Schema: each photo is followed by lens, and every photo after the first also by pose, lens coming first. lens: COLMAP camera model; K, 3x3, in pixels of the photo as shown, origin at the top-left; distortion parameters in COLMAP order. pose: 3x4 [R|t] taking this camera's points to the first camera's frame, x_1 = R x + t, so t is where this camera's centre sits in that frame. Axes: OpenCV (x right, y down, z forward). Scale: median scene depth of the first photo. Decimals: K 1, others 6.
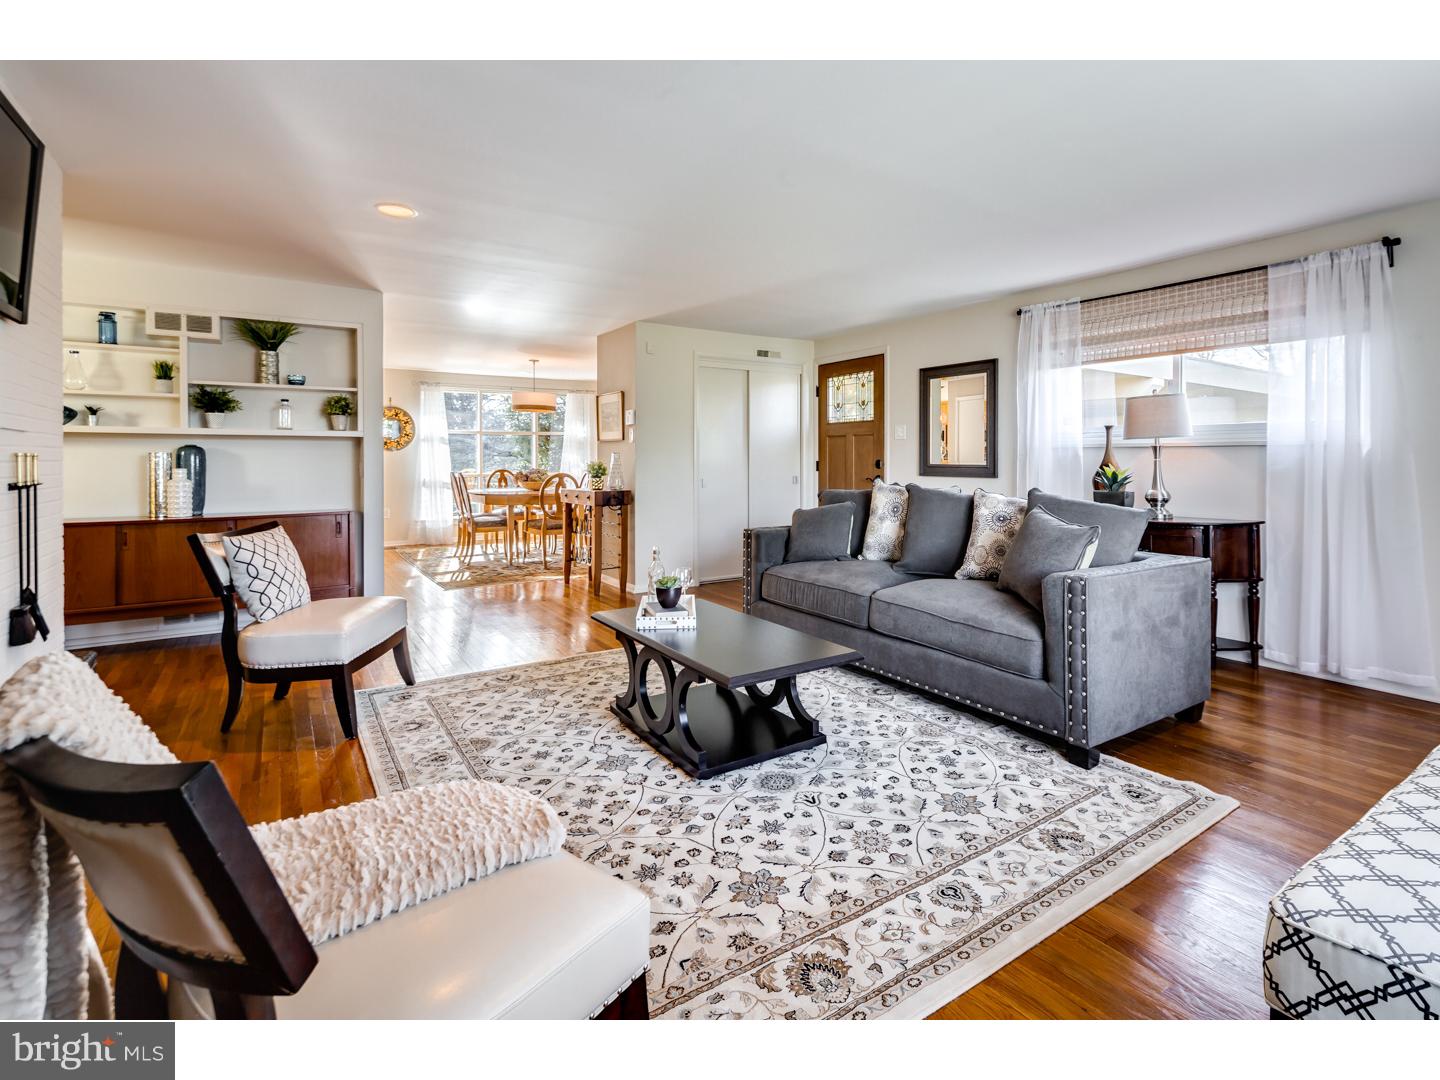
lens RADIAL K [[696.1, 0, 741.7], [0, 696.1, 479.0], [0, 0, 1]] dist [0.004407, -0.007639]
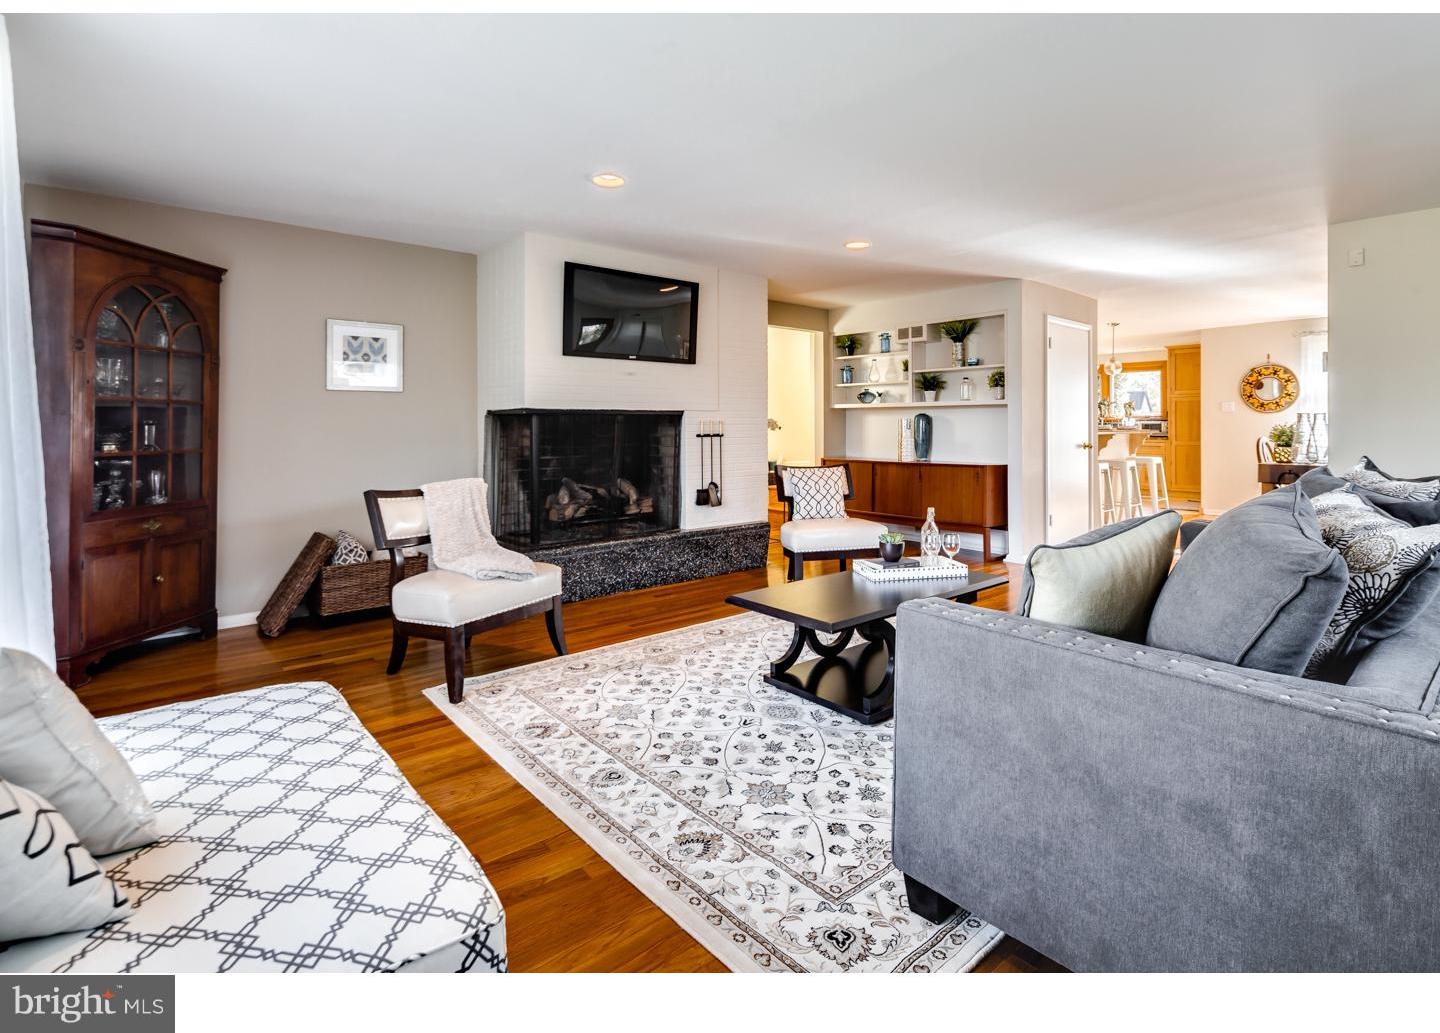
lens RADIAL K [[692.8, 0, 736.5], [0, 692.8, 427.8], [0, 0, 1]] dist [-0.005779, 0.000217]
pose [[0.124509, 0.003111, -0.992214, 1.083292], [-0.025059, 0.999686, -0.000010, -0.015057], [0.991902, 0.024865, 0.124548, 0.743615]]
